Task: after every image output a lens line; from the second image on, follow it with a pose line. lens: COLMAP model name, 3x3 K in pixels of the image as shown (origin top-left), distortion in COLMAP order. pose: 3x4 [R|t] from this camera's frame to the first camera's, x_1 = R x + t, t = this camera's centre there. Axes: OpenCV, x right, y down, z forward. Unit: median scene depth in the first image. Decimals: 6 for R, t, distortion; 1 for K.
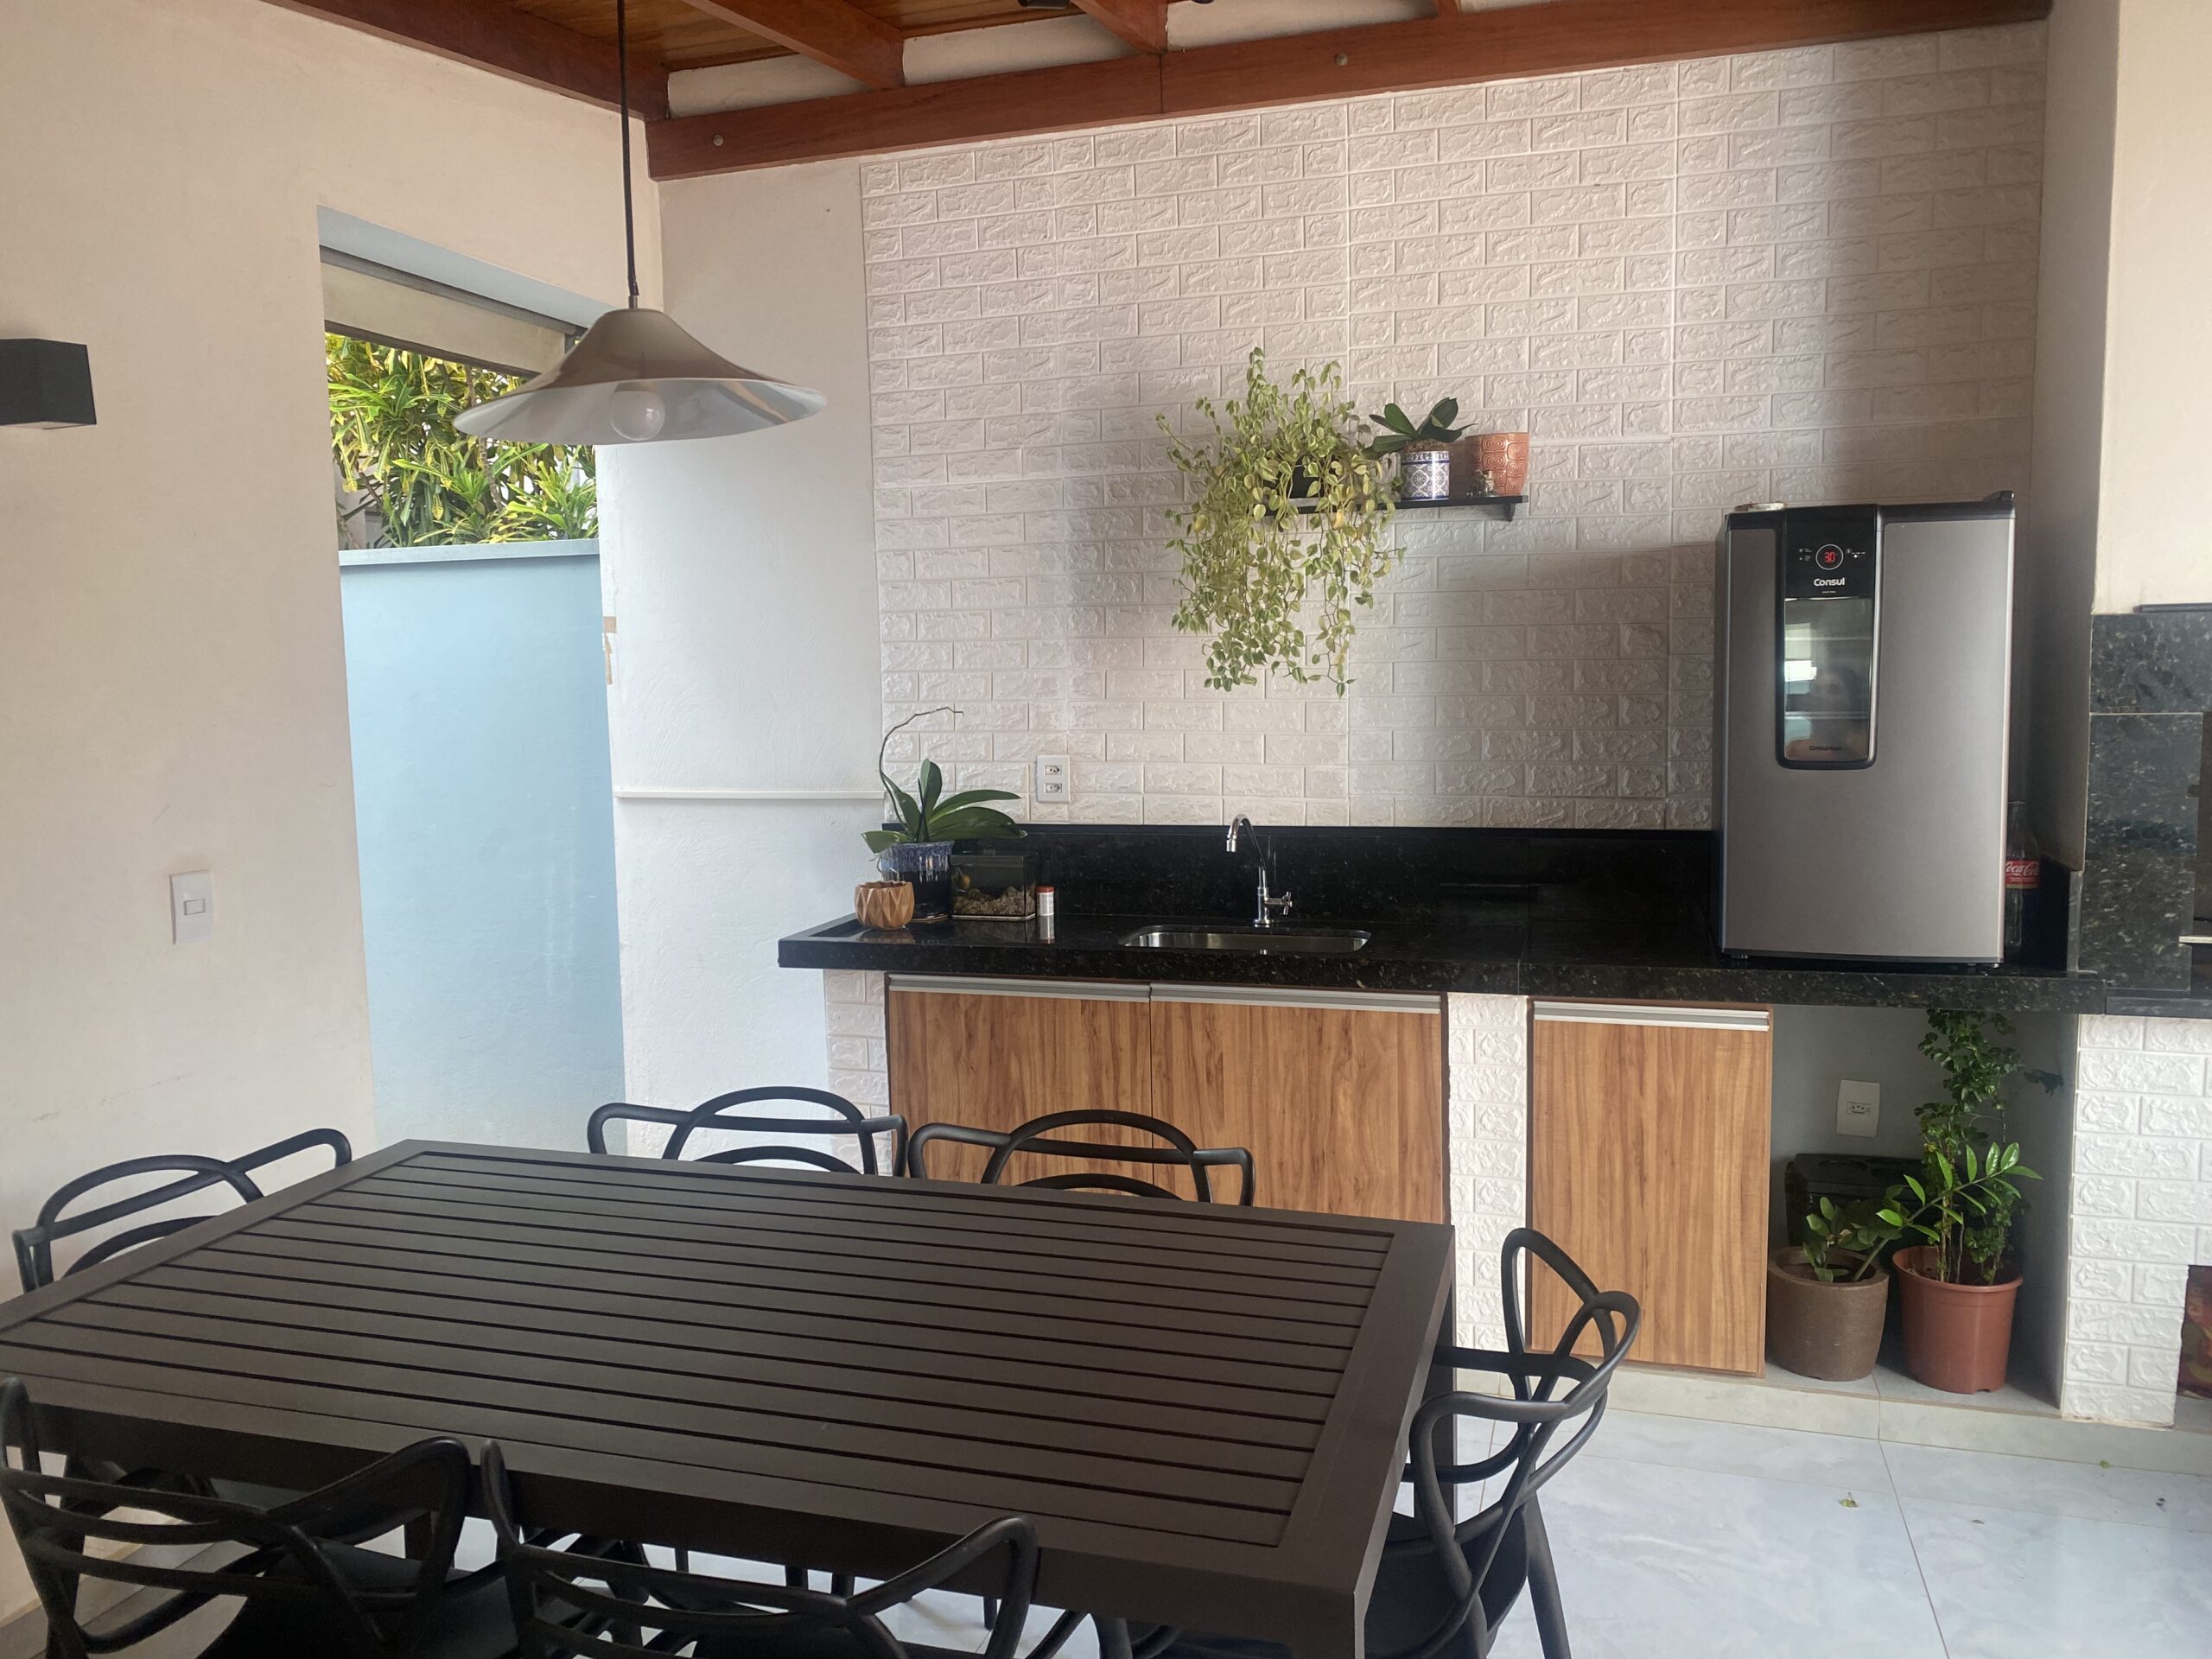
lens RADIAL K [[1647.4, 0, 1095.1], [0, 1647.4, 818.8], [0, 0, 1]] dist [0.009500, -0.001061]
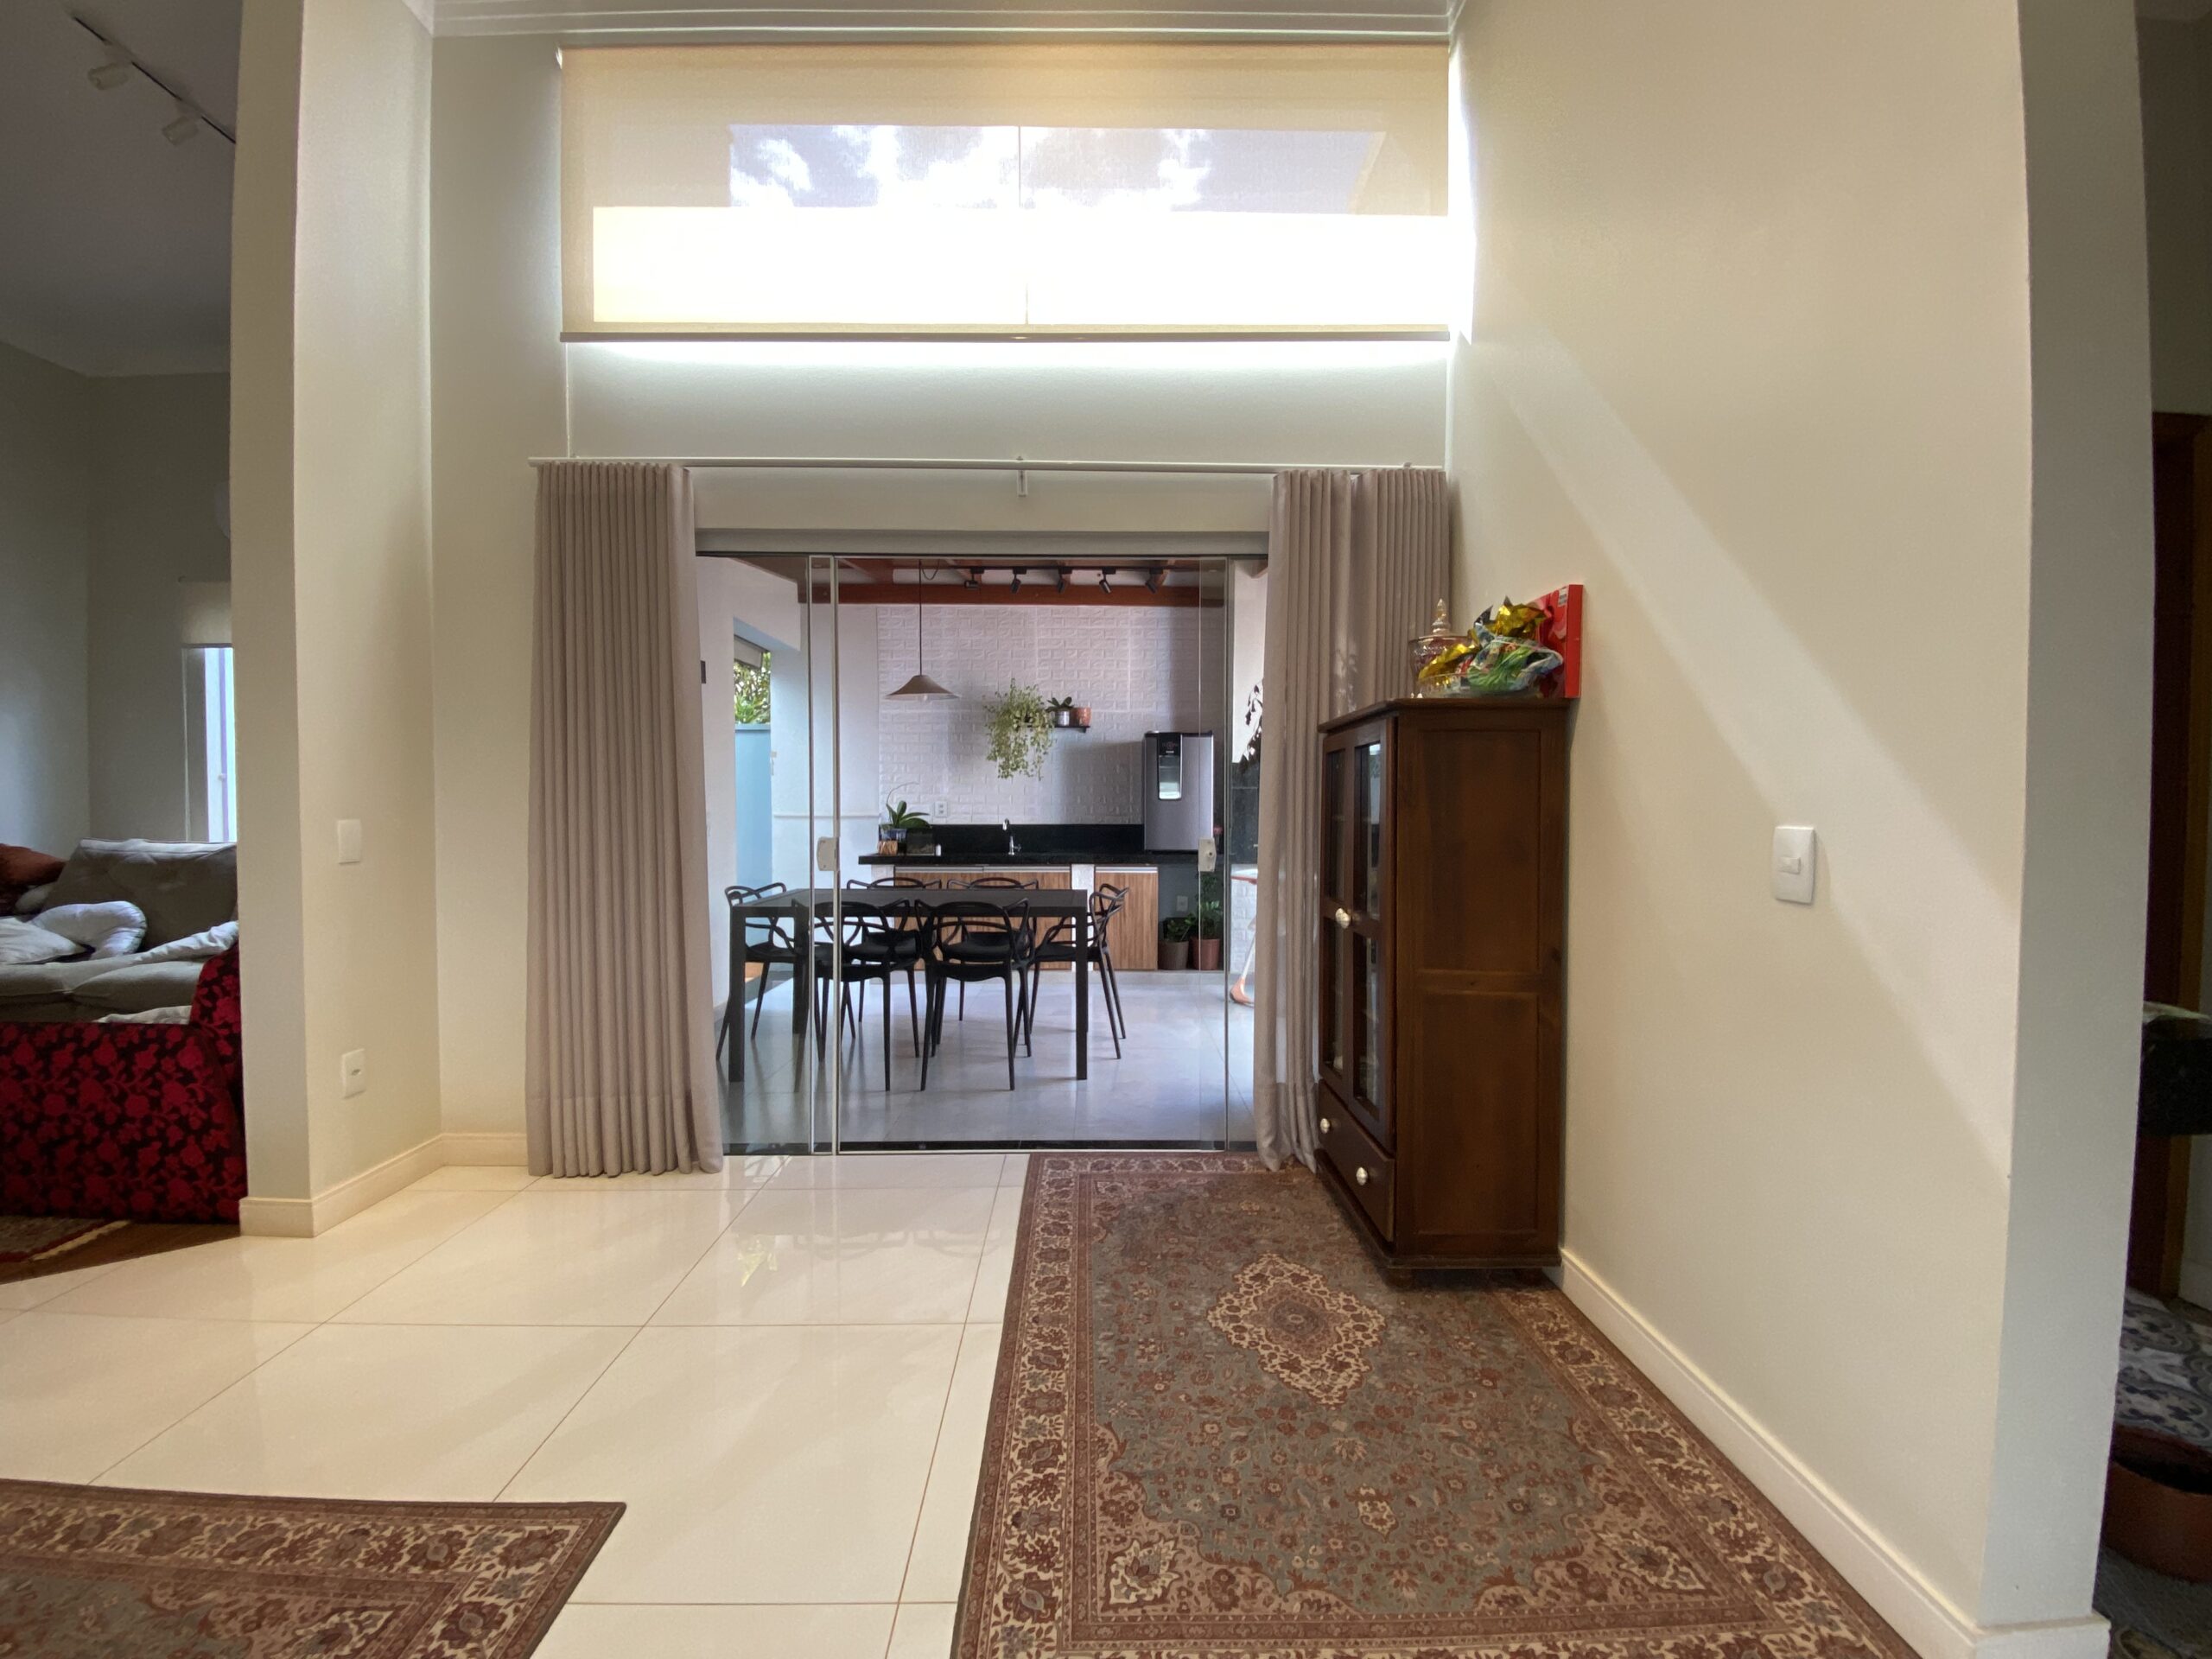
lens RADIAL K [[900.7, 0, 1106.9], [0, 900.7, 828.3], [0, 0, 1]] dist [0.016078, -0.019355]
pose [[0.949582, 0.016979, 0.313060, -0.292759], [0.007571, 0.996999, -0.077038, 0.163525], [-0.313428, 0.075524, 0.946604, -0.780278]]
